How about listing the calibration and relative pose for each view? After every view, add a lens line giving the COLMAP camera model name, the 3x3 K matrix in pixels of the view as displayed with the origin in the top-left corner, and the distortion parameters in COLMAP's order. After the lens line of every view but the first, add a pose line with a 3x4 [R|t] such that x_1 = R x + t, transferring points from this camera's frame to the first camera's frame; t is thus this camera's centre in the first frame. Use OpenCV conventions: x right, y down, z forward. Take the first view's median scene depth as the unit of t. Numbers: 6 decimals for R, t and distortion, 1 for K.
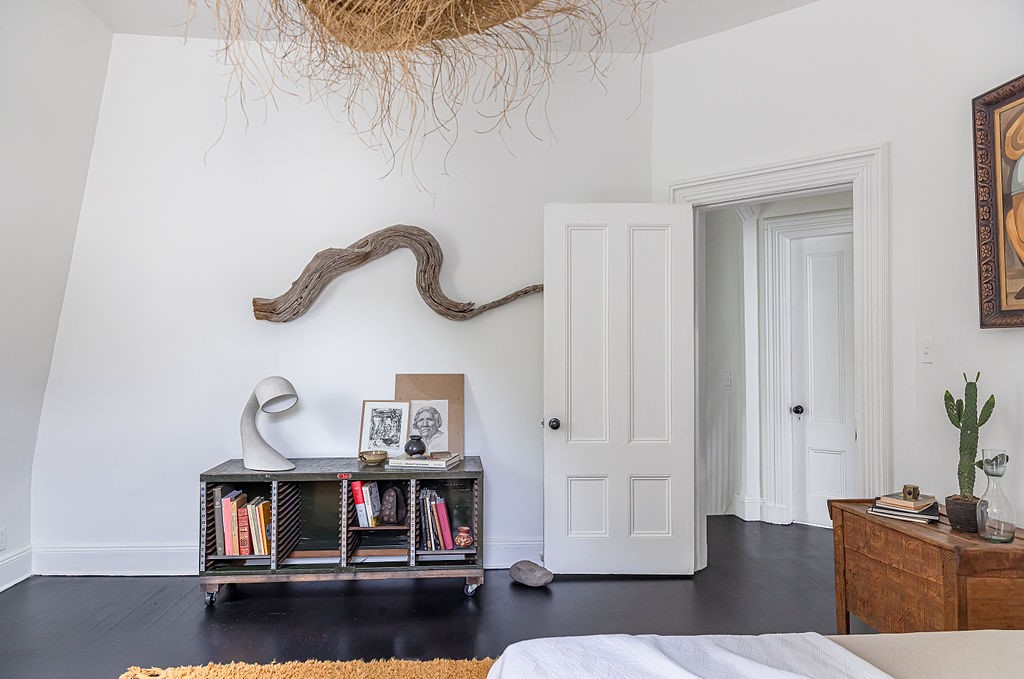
lens RADIAL K [[721.7, 0, 509.6], [0, 721.7, 338.7], [0, 0, 1]] dist [0.038518, 0.006301]
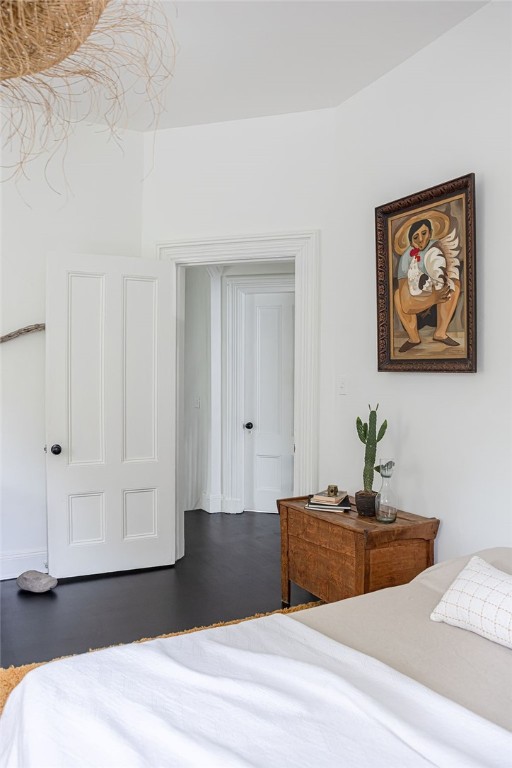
lens RADIAL K [[558.6, 0, 253.9], [0, 558.6, 386.0], [0, 0, 1]] dist [-0.076491, -0.007521]
pose [[0.908895, -0.007325, 0.416960, -0.018845], [-0.014936, 0.998632, 0.050101, -0.033893], [-0.416756, -0.051764, 0.907543, 0.118845]]
